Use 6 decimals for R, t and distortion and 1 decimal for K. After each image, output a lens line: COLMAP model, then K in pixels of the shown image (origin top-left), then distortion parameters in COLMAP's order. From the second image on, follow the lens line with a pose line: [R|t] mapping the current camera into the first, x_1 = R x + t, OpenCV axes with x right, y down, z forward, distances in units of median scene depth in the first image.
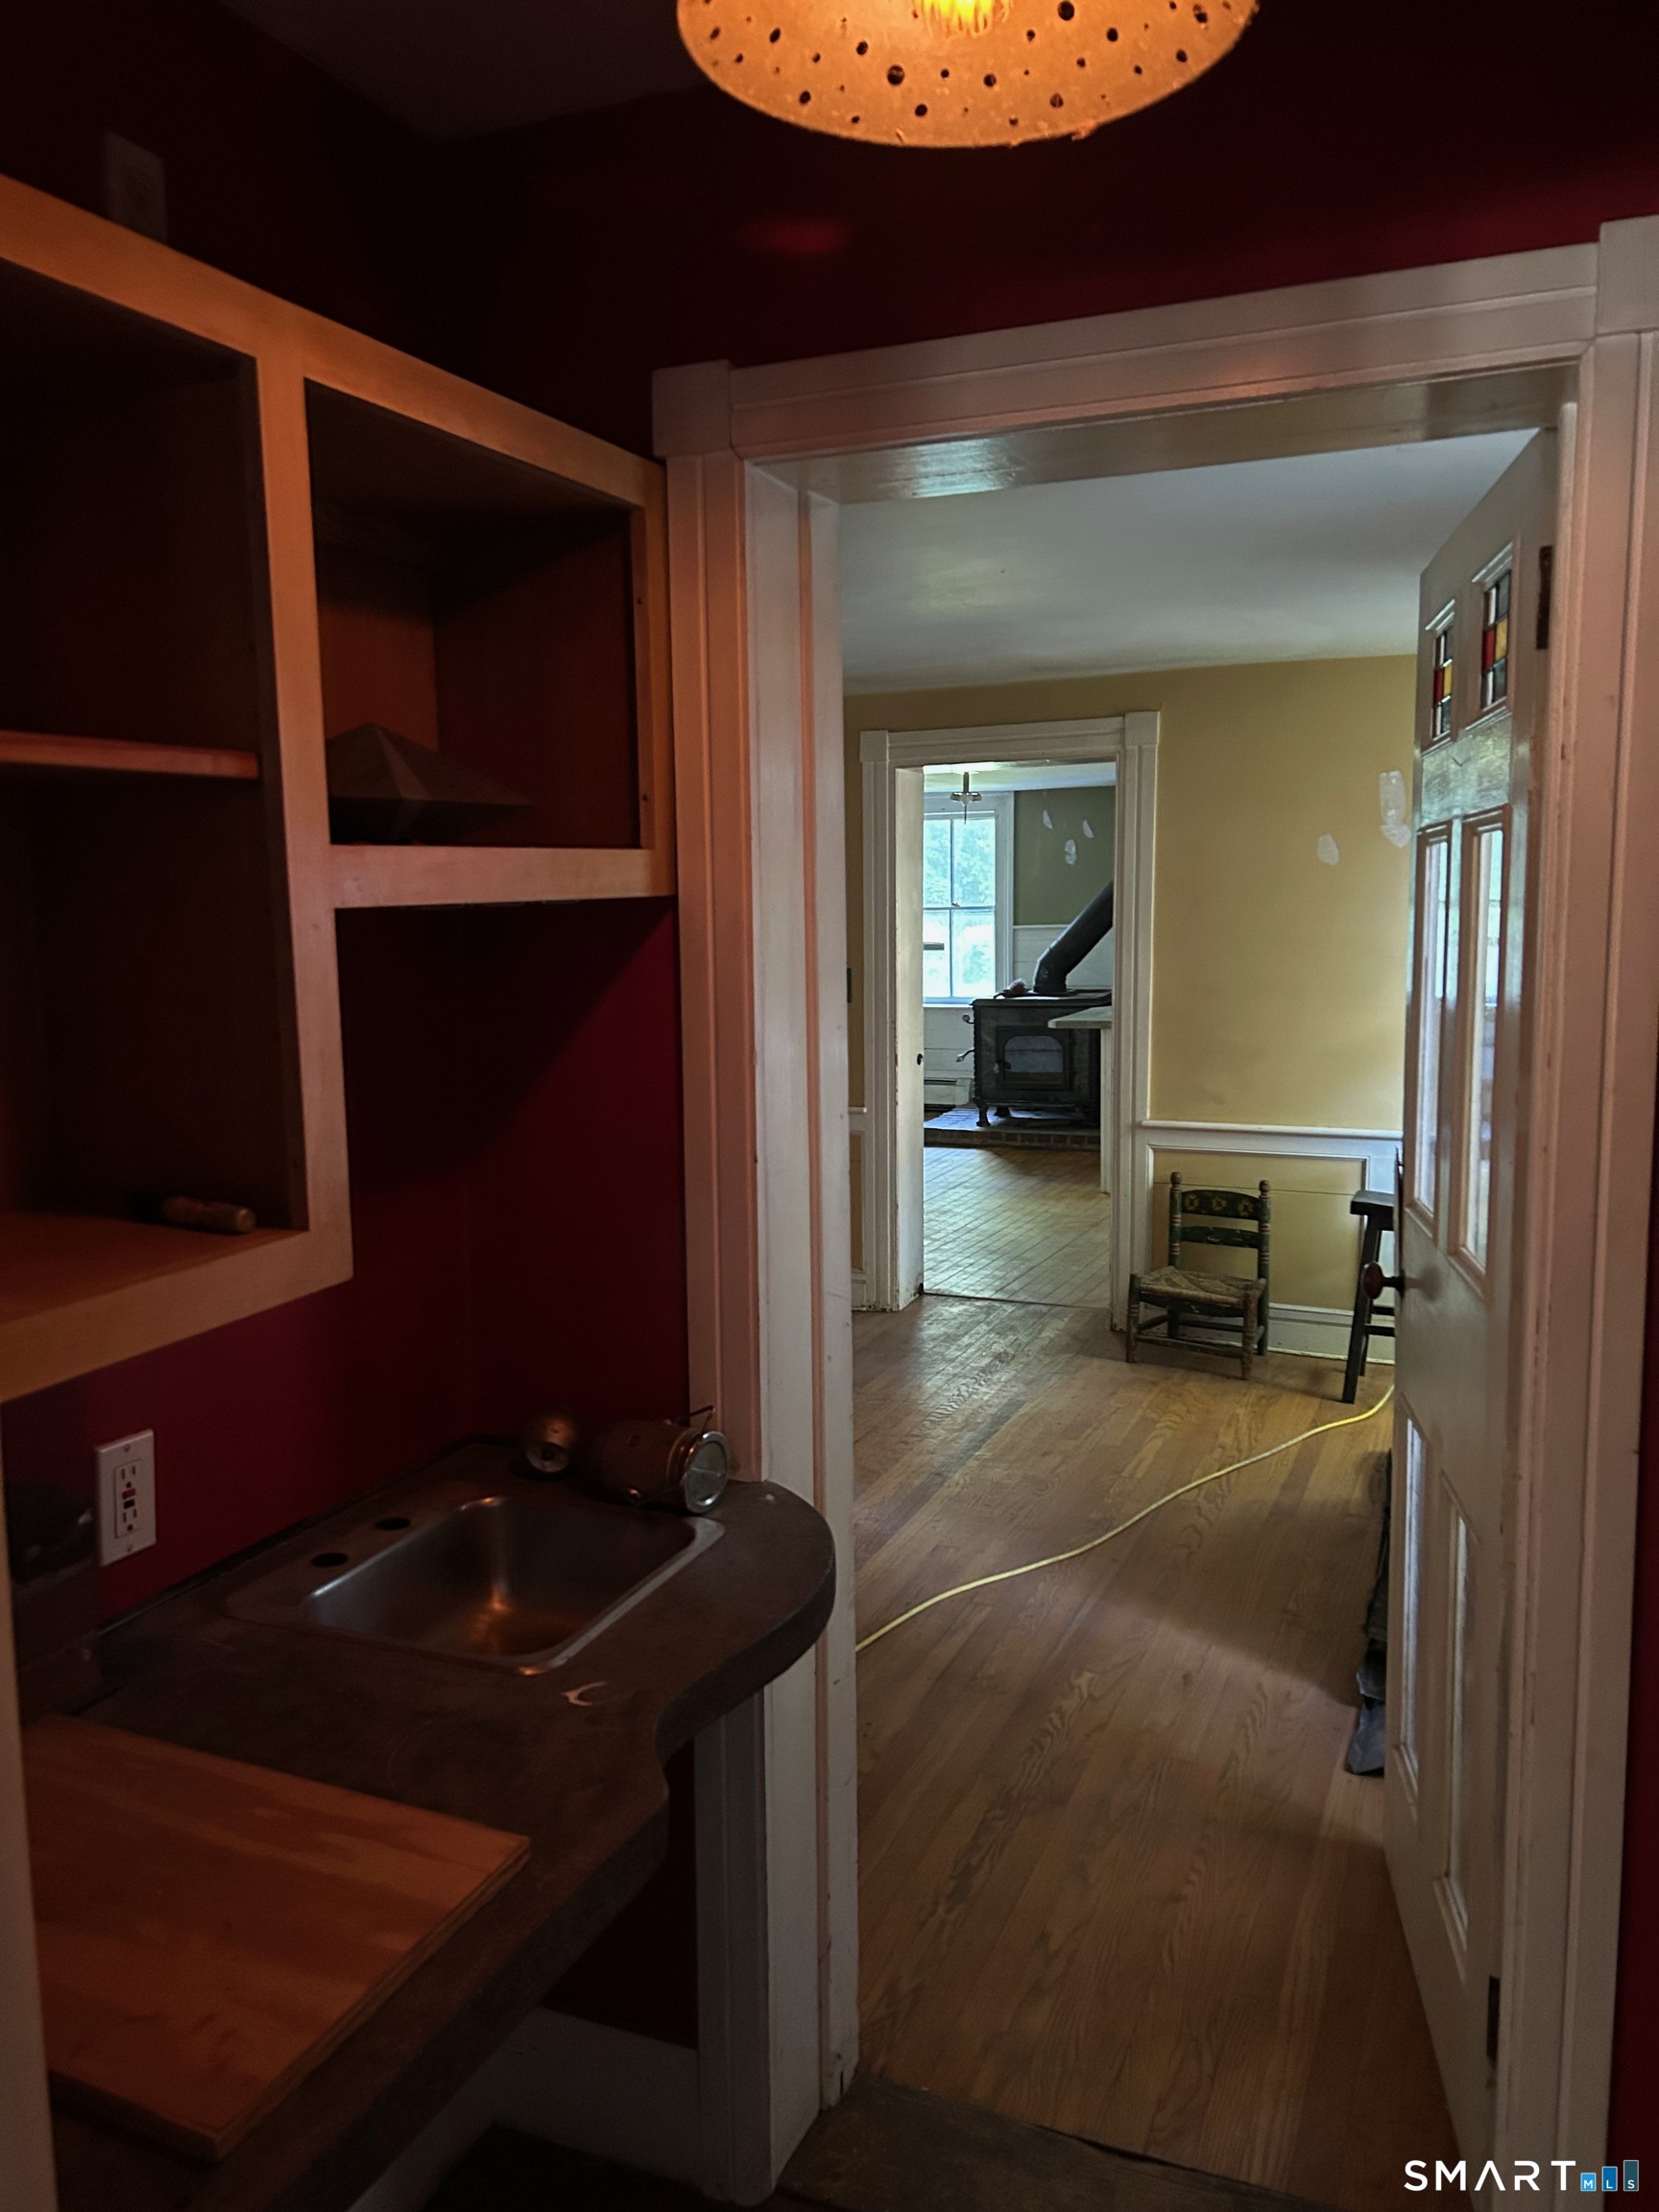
lens RADIAL K [[1669.5, 0, 830.7], [0, 1669.5, 1109.3], [0, 0, 1]] dist [0.042626, -0.033476]
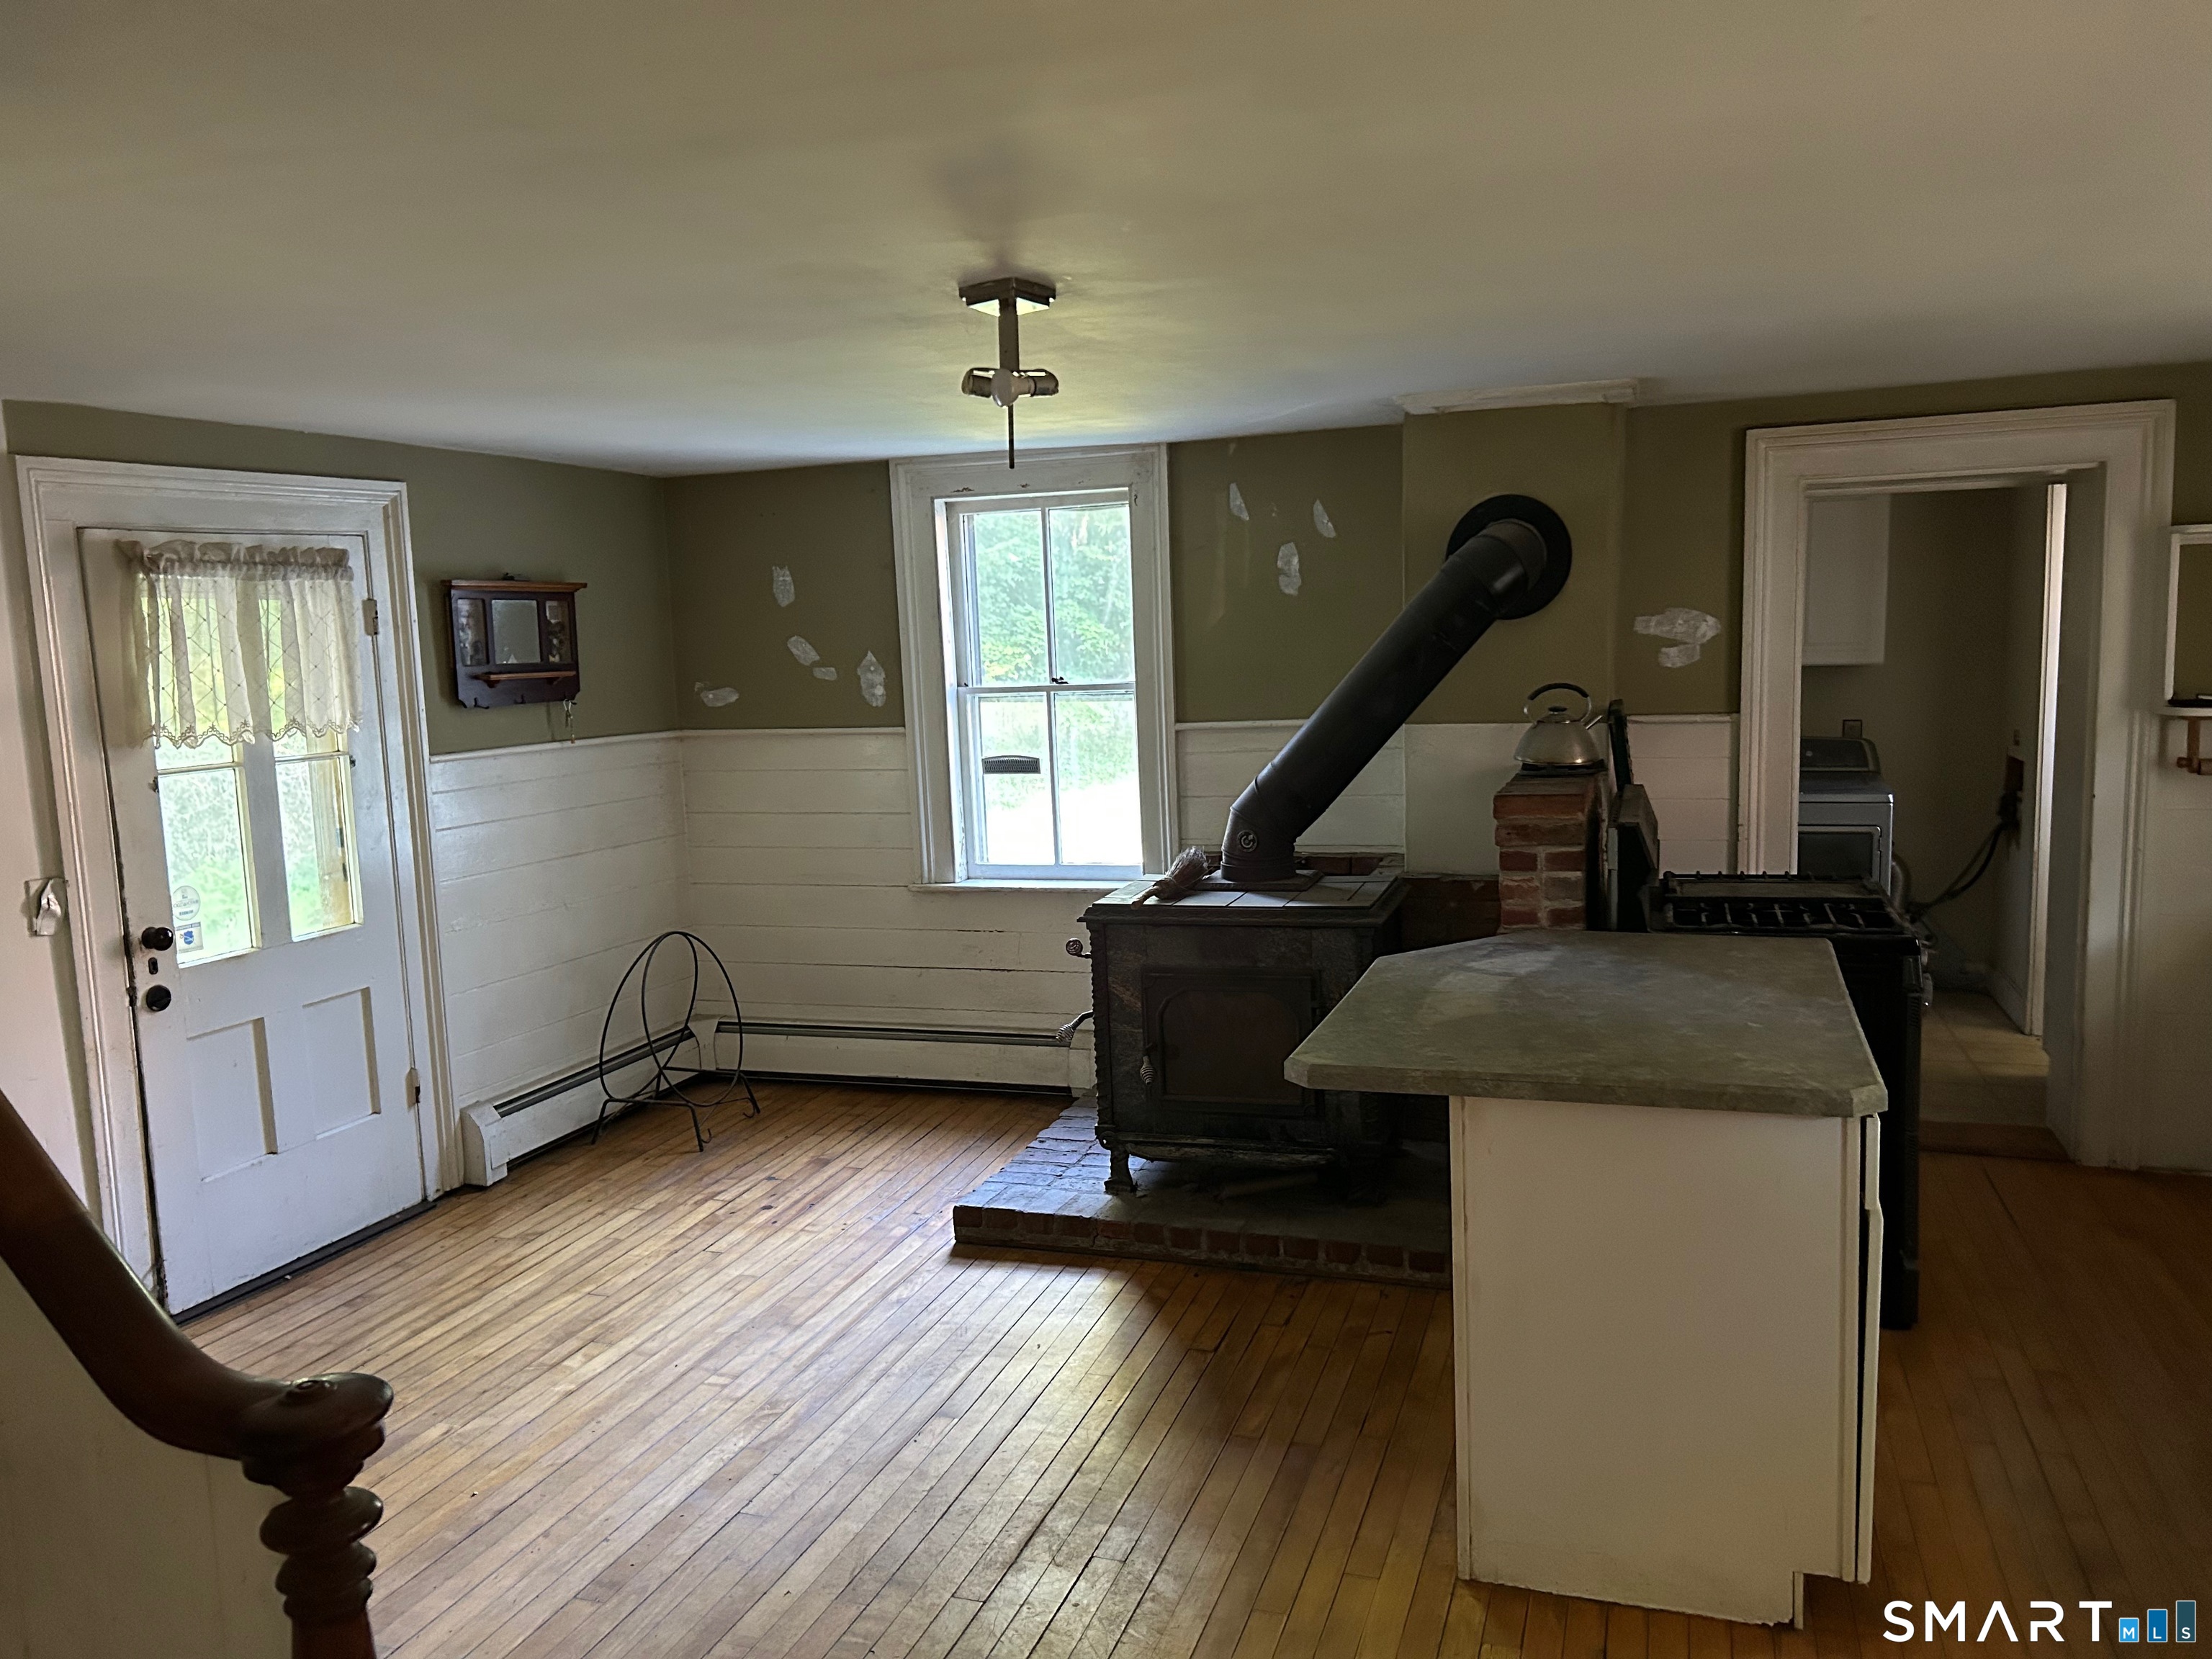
lens RADIAL K [[1669.5, 0, 1104.7], [0, 1669.5, 830.5], [0, 0, 1]] dist [0.042626, -0.033476]
pose [[0.997636, -0.031890, 0.060869, 0.059685], [0.032651, 0.999400, -0.011548, -0.075723], [-0.060464, 0.013508, 0.998079, 0.529850]]
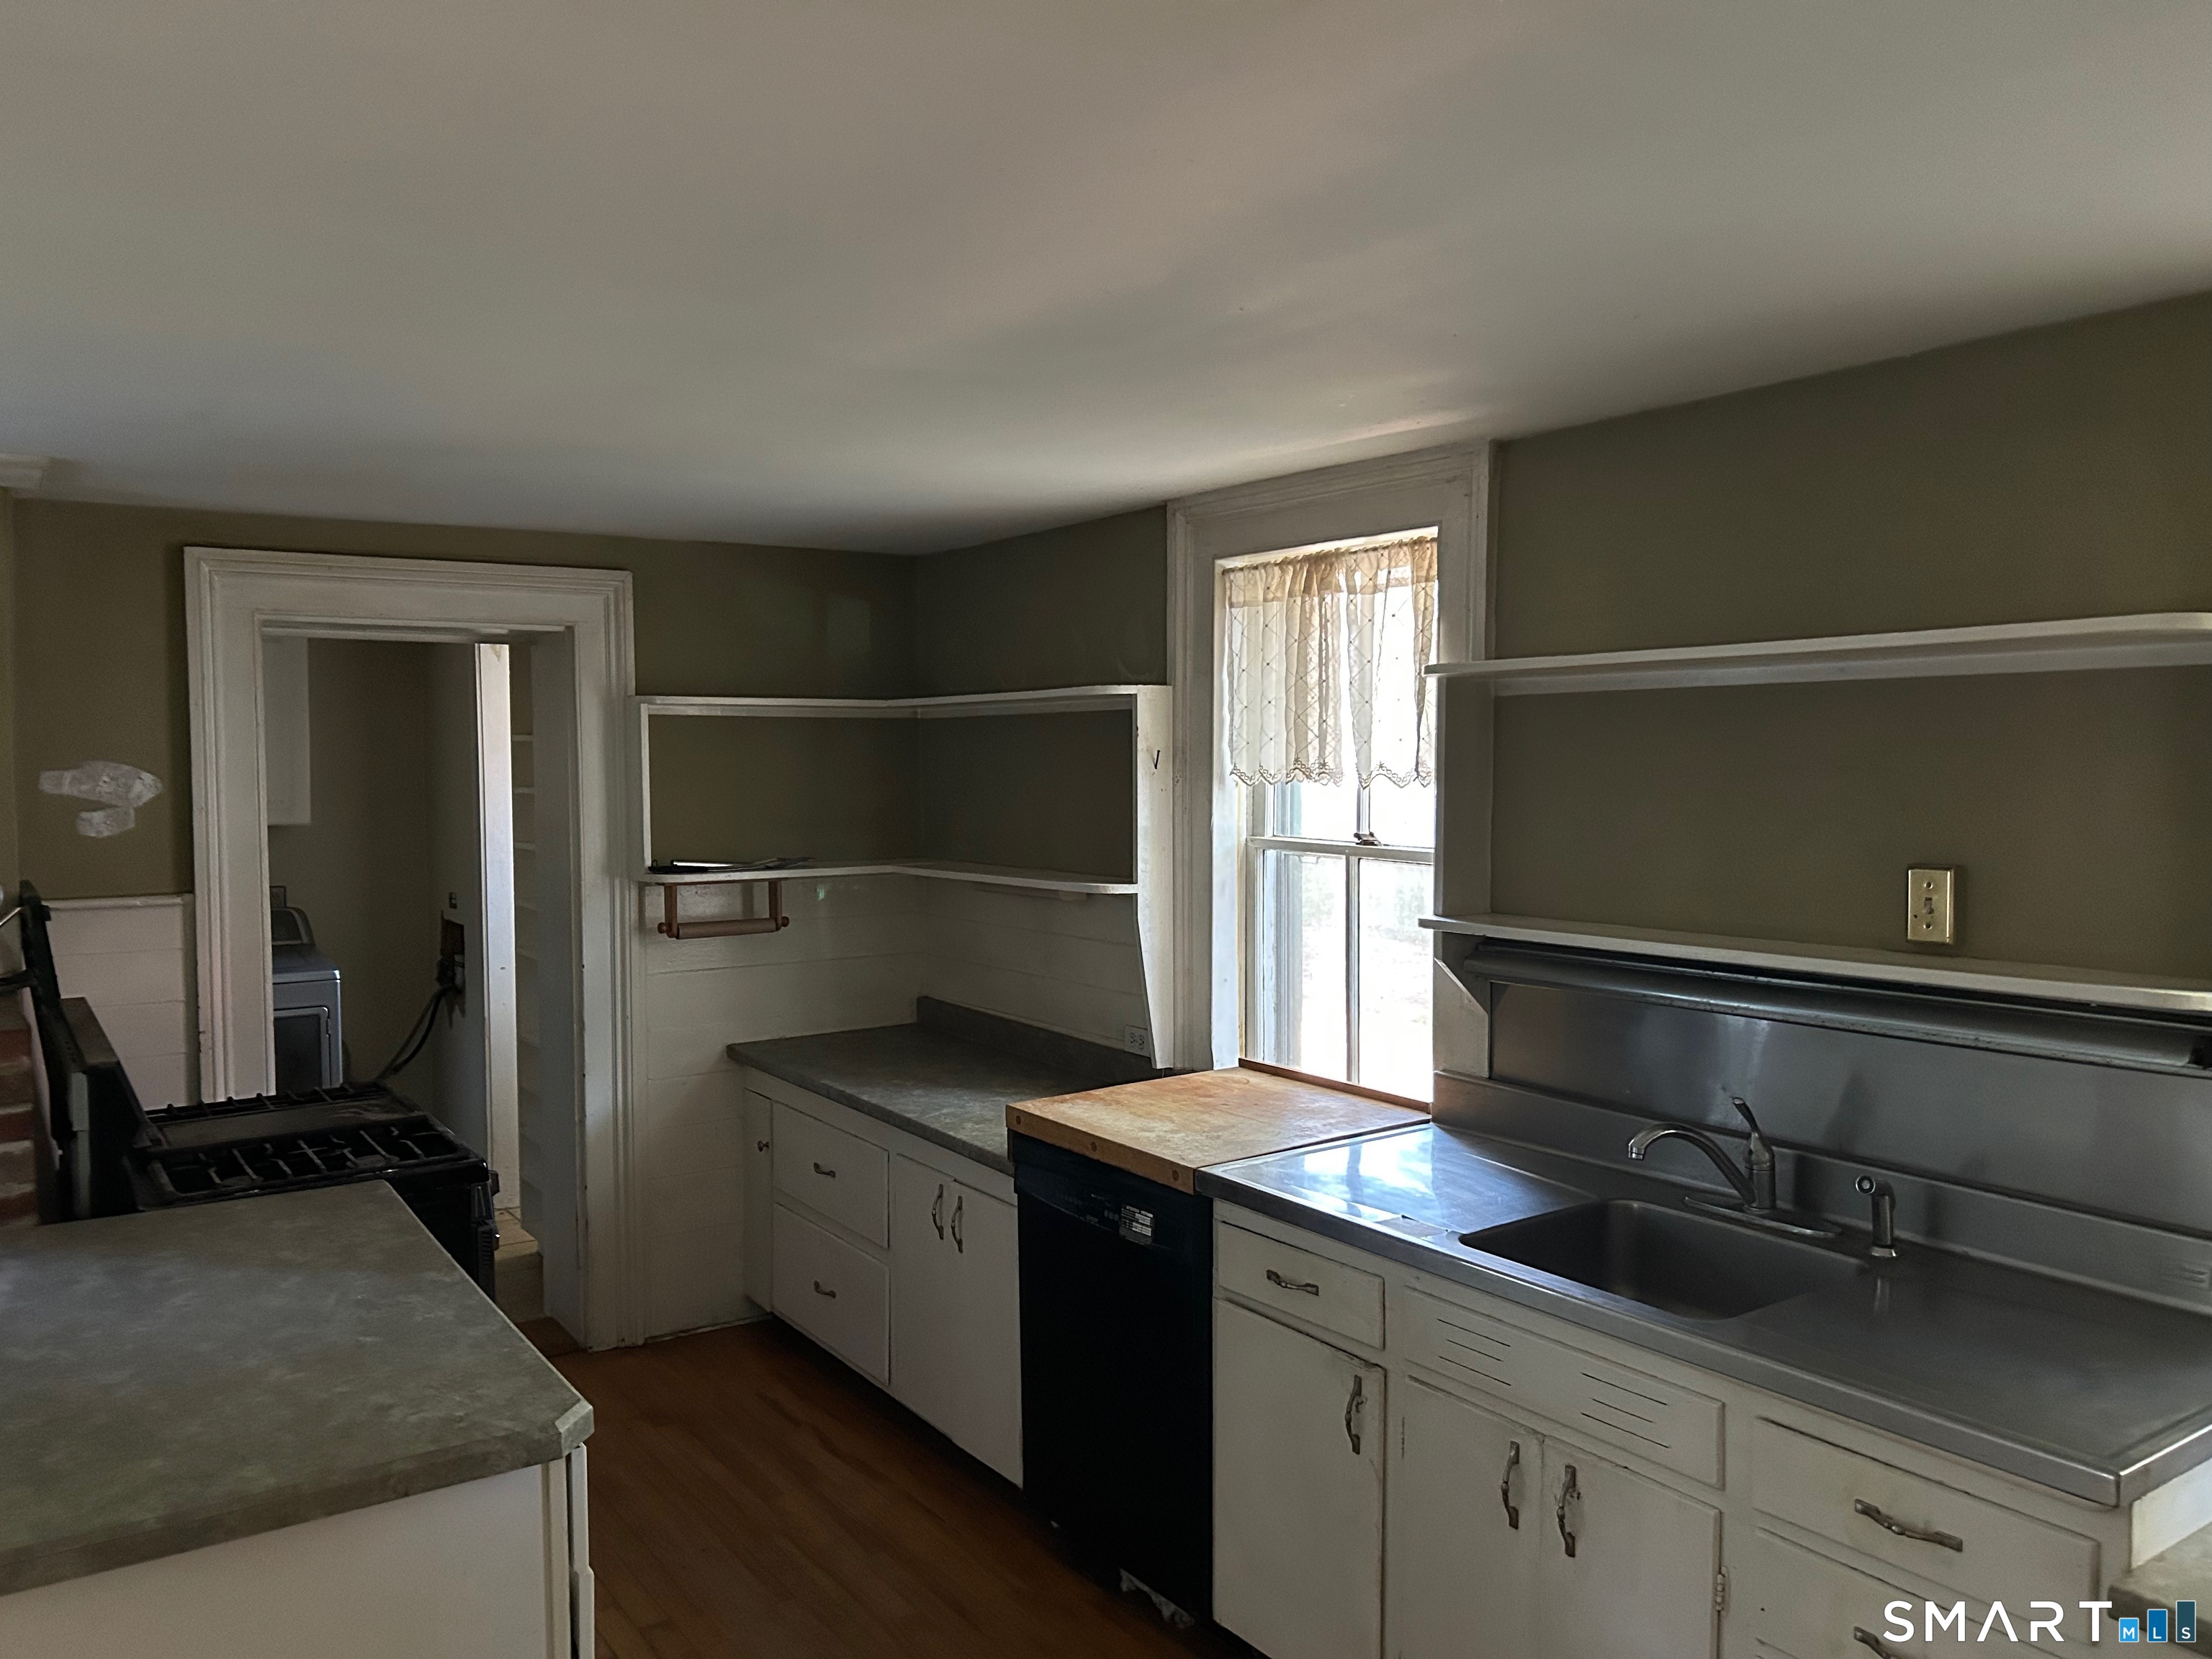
lens RADIAL K [[1669.5, 0, 1092.4], [0, 1669.5, 841.0], [0, 0, 1]] dist [0.042626, -0.033476]
pose [[0.552342, -0.041915, 0.832563, 0.062995], [0.107276, 0.994005, -0.021126, -0.090486], [-0.826686, 0.100983, 0.553527, 0.610877]]
